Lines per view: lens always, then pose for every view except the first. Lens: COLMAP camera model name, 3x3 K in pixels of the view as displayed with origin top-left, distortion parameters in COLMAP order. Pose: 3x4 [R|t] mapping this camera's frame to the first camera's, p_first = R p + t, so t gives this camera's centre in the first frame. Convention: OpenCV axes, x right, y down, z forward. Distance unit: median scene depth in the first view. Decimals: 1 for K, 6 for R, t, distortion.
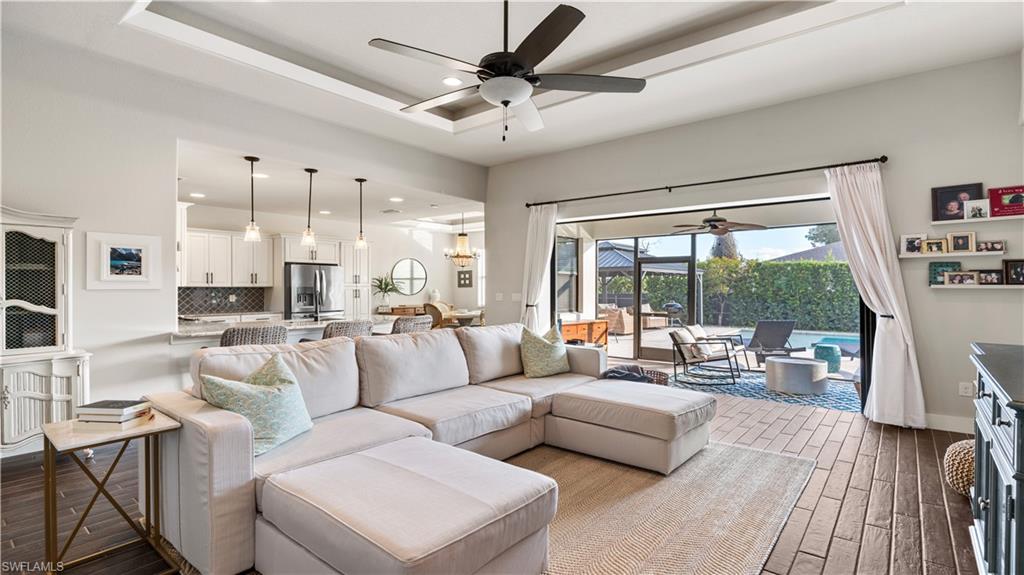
lens RADIAL K [[484.9, 0, 514.1], [0, 484.9, 288.2], [0, 0, 1]] dist [-0.003261, -0.000424]
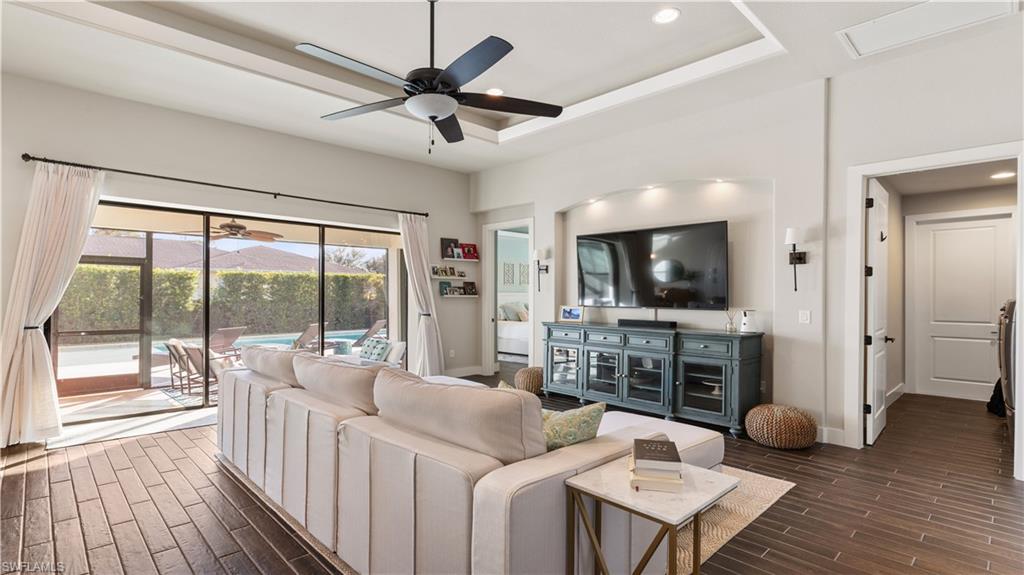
lens RADIAL K [[484.9, 0, 514.1], [0, 484.9, 288.2], [0, 0, 1]] dist [-0.003261, -0.000424]
pose [[0.104523, 0.013859, 0.994426, -0.810781], [0.000406, 0.999902, -0.013978, -0.007160], [-0.994522, 0.001865, 0.104507, 0.580604]]
